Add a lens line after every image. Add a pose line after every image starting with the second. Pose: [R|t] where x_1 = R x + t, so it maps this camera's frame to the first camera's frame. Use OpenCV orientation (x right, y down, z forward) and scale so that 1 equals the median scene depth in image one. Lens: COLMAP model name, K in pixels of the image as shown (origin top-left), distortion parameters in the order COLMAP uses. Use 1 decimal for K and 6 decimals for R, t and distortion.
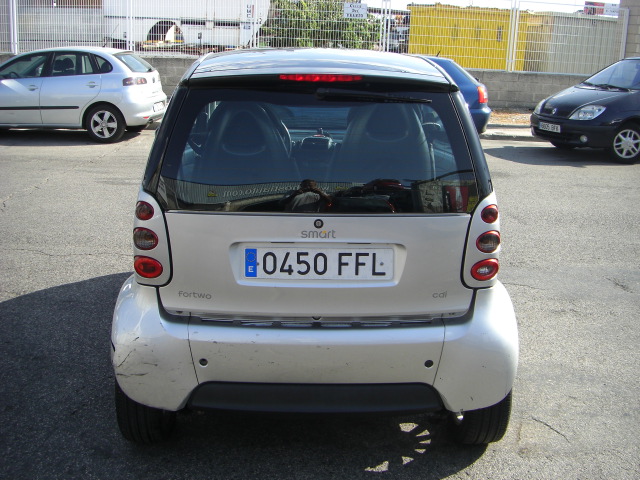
lens RADIAL K [[729.0, 0, 317.5], [0, 729.0, 242.4], [0, 0, 1]] dist [-0.131474, 0.000000]
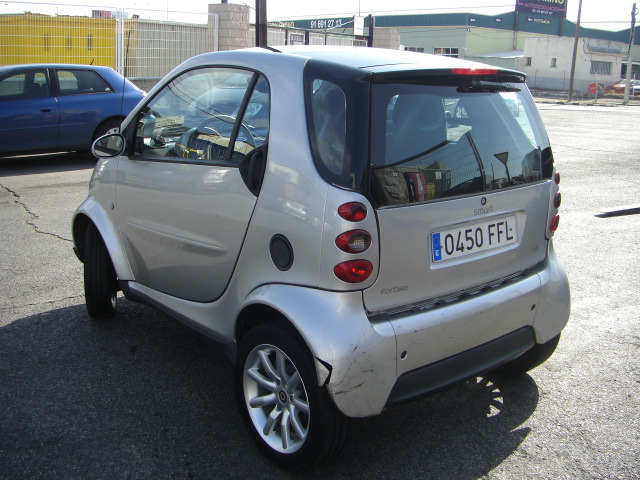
lens RADIAL K [[729.0, 0, 339.7], [0, 729.0, 233.0], [0, 0, 1]] dist [-0.131474, 0.000000]
pose [[0.765199, -0.153622, 0.625197, -0.851706], [0.168581, 0.985041, 0.035711, -0.053116], [-0.621330, 0.078071, 0.779650, 0.264236]]
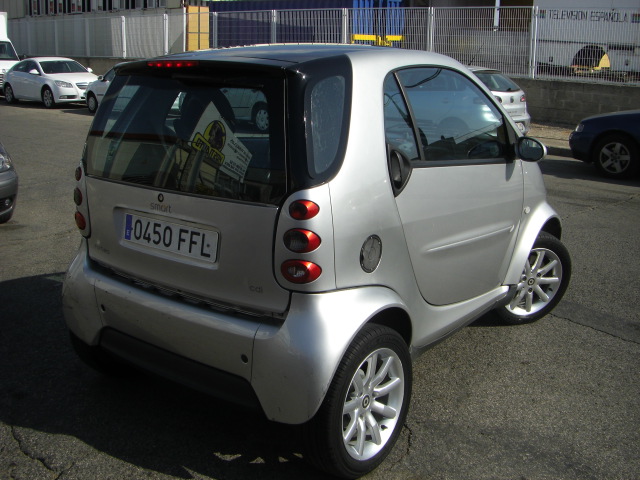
lens RADIAL K [[729.0, 0, 320.7], [0, 729.0, 238.6], [0, 0, 1]] dist [-0.131474, 0.000000]
pose [[0.776586, 0.144453, -0.613228, 0.830547], [-0.171423, 0.985084, 0.014959, -0.022185], [0.606241, 0.093504, 0.789765, 0.294398]]
